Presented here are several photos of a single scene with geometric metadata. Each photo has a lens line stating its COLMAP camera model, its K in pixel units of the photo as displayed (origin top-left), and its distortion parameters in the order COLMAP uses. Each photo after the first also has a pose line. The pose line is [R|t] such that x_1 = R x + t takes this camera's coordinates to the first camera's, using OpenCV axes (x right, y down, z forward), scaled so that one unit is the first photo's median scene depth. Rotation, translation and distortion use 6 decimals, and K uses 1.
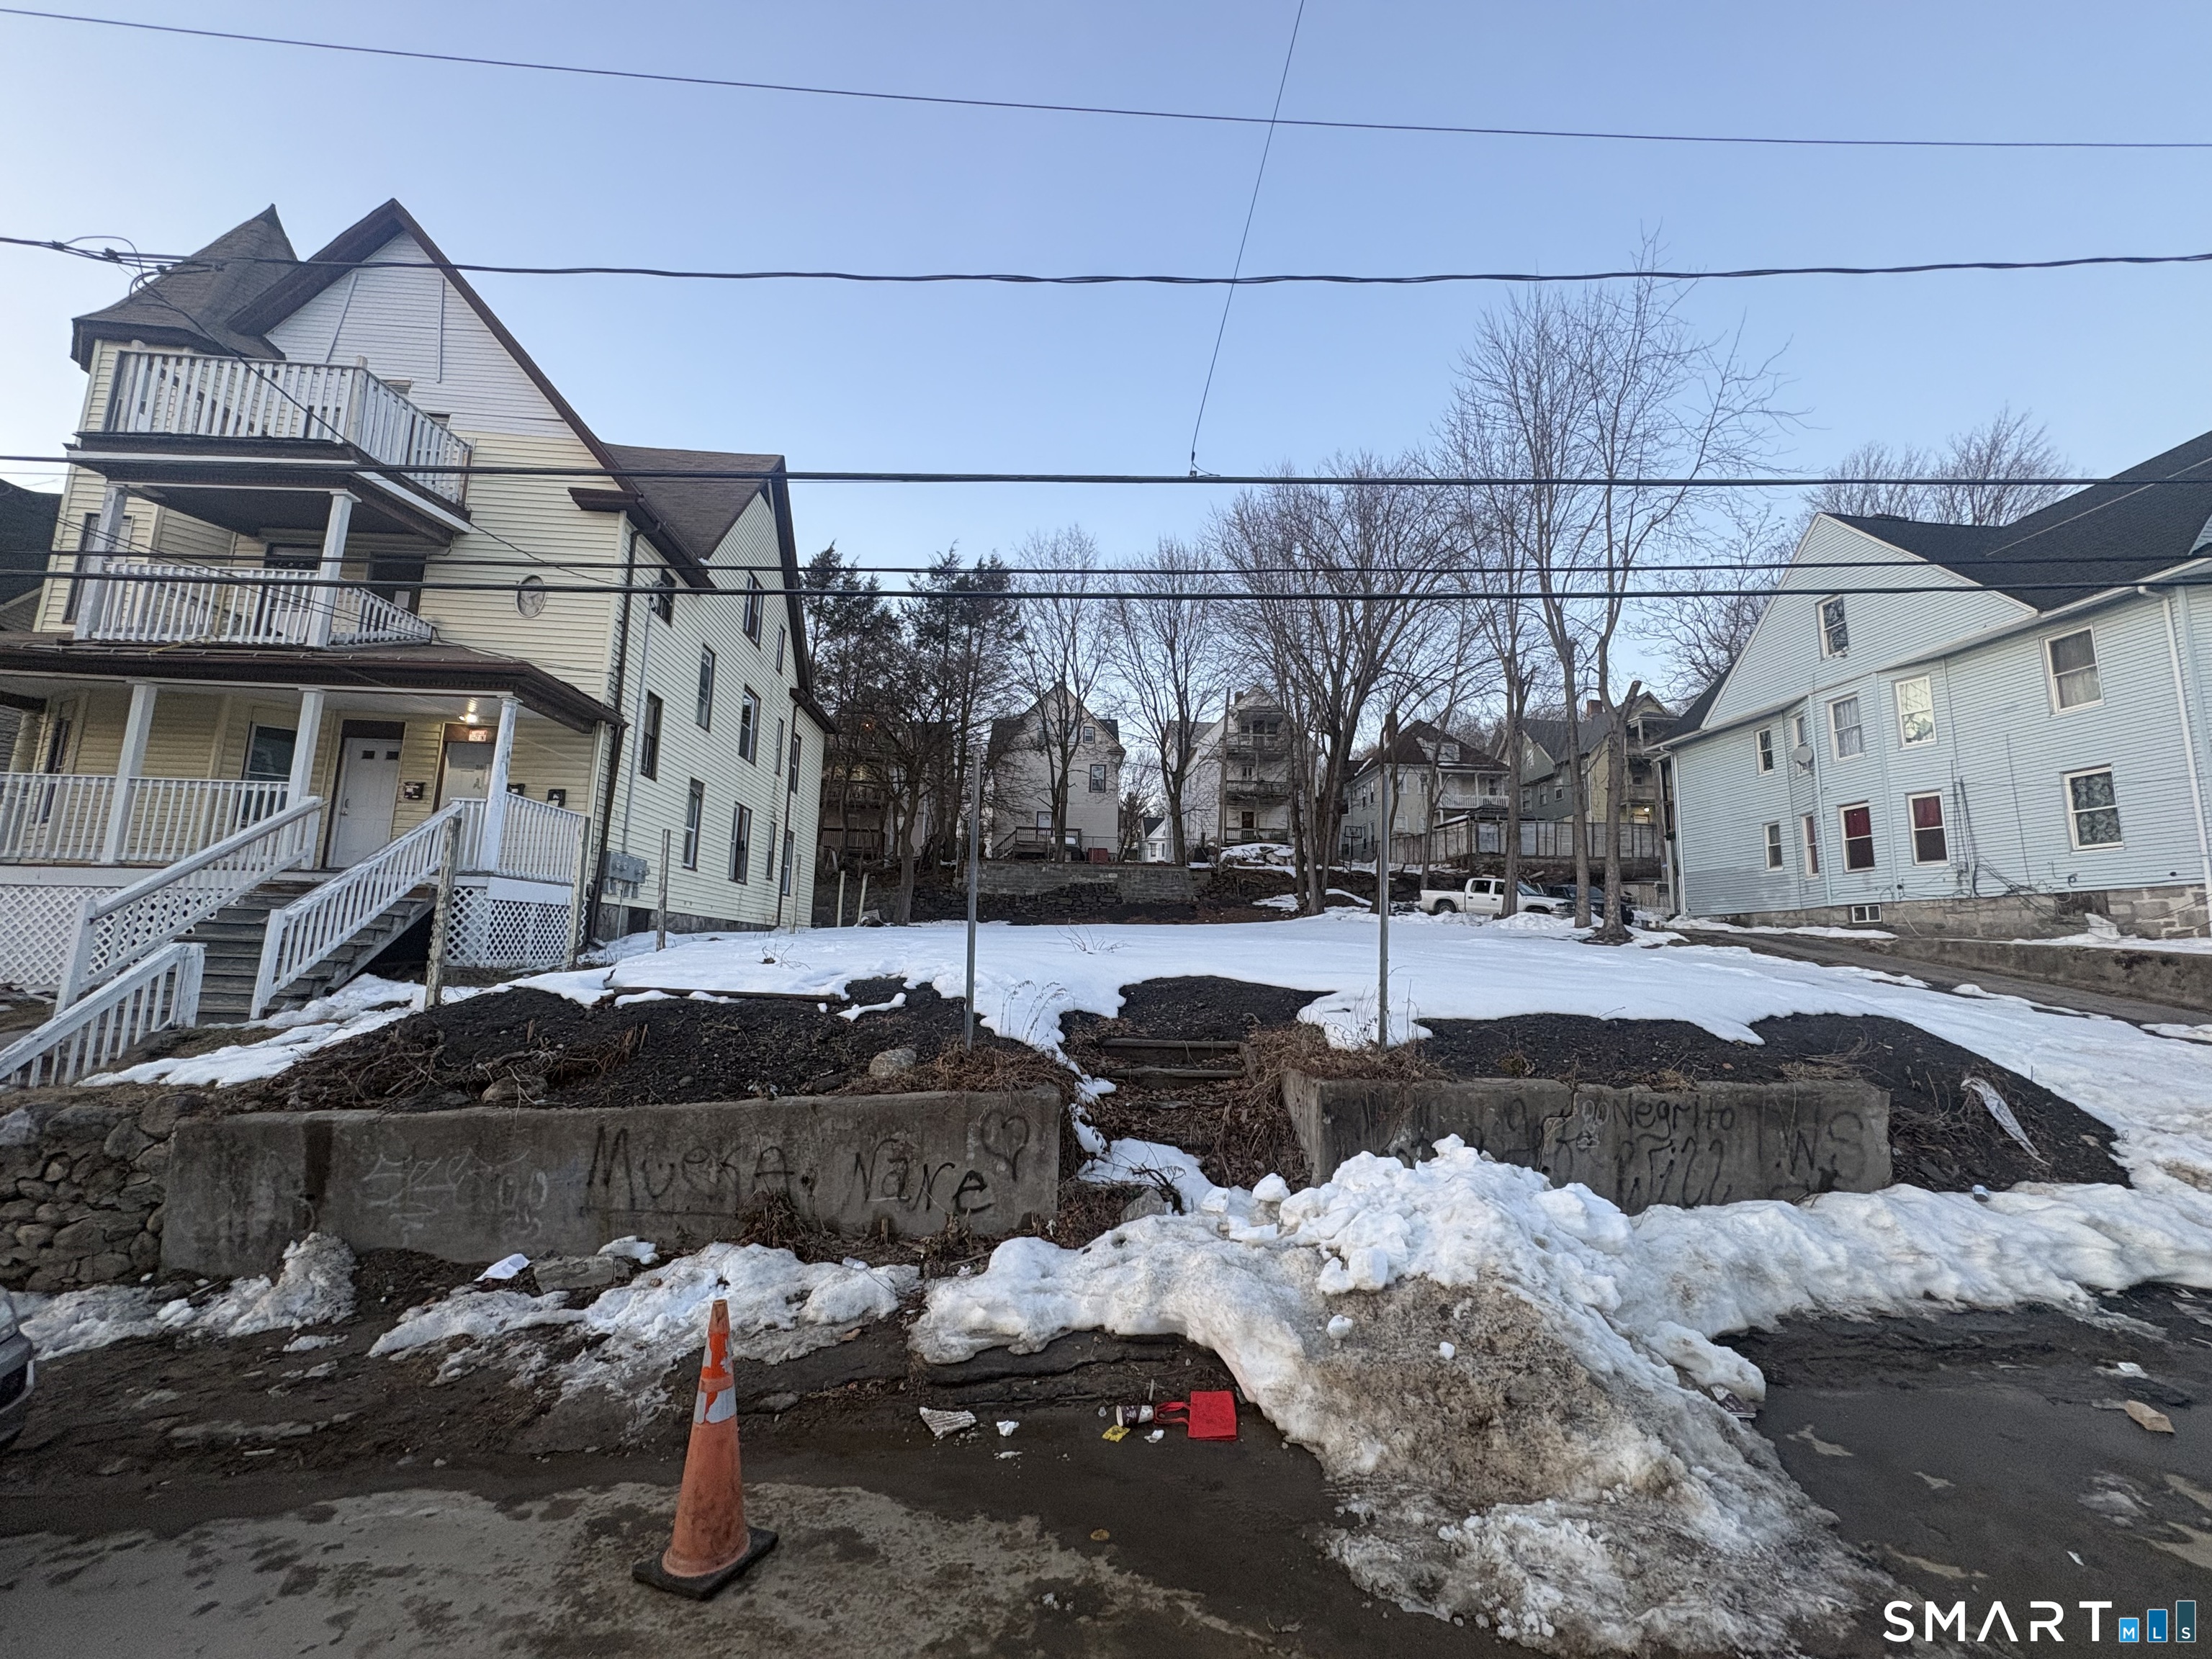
lens RADIAL K [[888.7, 0, 1103.7], [0, 888.7, 825.3], [0, 0, 1]] dist [0.001844, -0.000223]
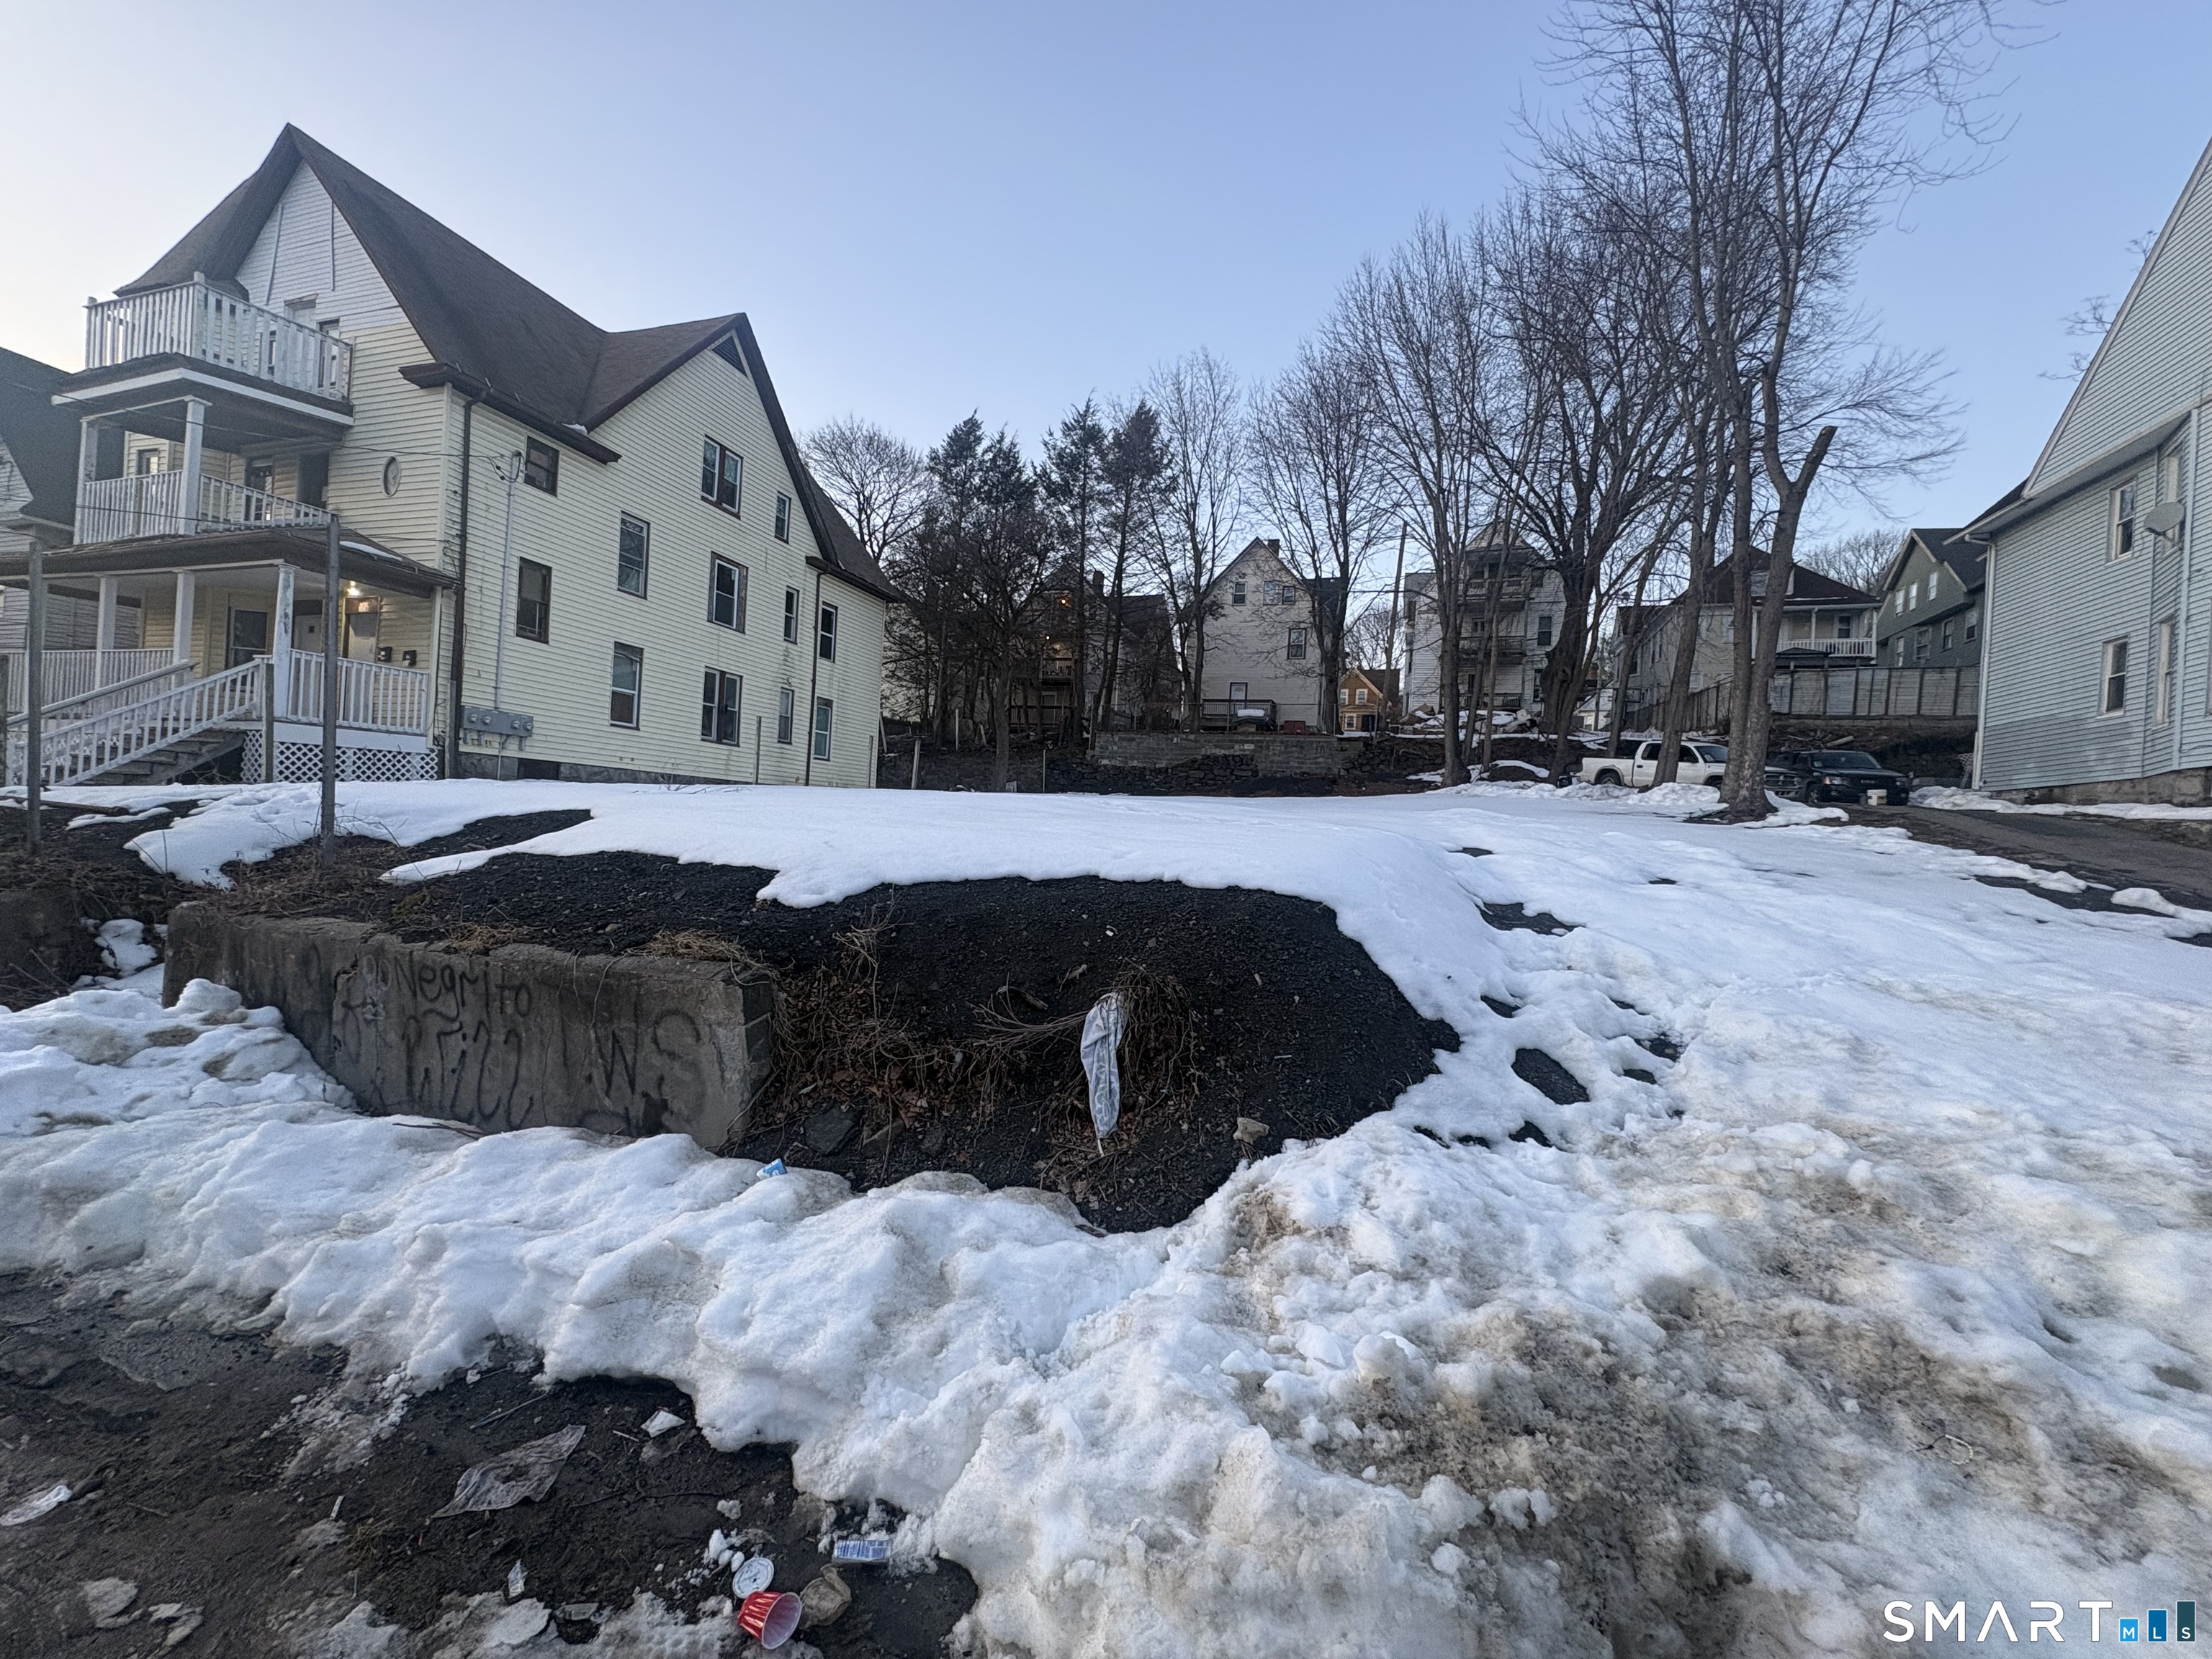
lens RADIAL K [[888.7, 0, 1109.5], [0, 888.7, 822.9], [0, 0, 1]] dist [0.001844, -0.000223]
pose [[0.923936, 0.024117, -0.381787, 0.571055], [0.023432, 0.992569, 0.119404, 0.055740], [0.381830, -0.119267, 0.916505, 0.245563]]
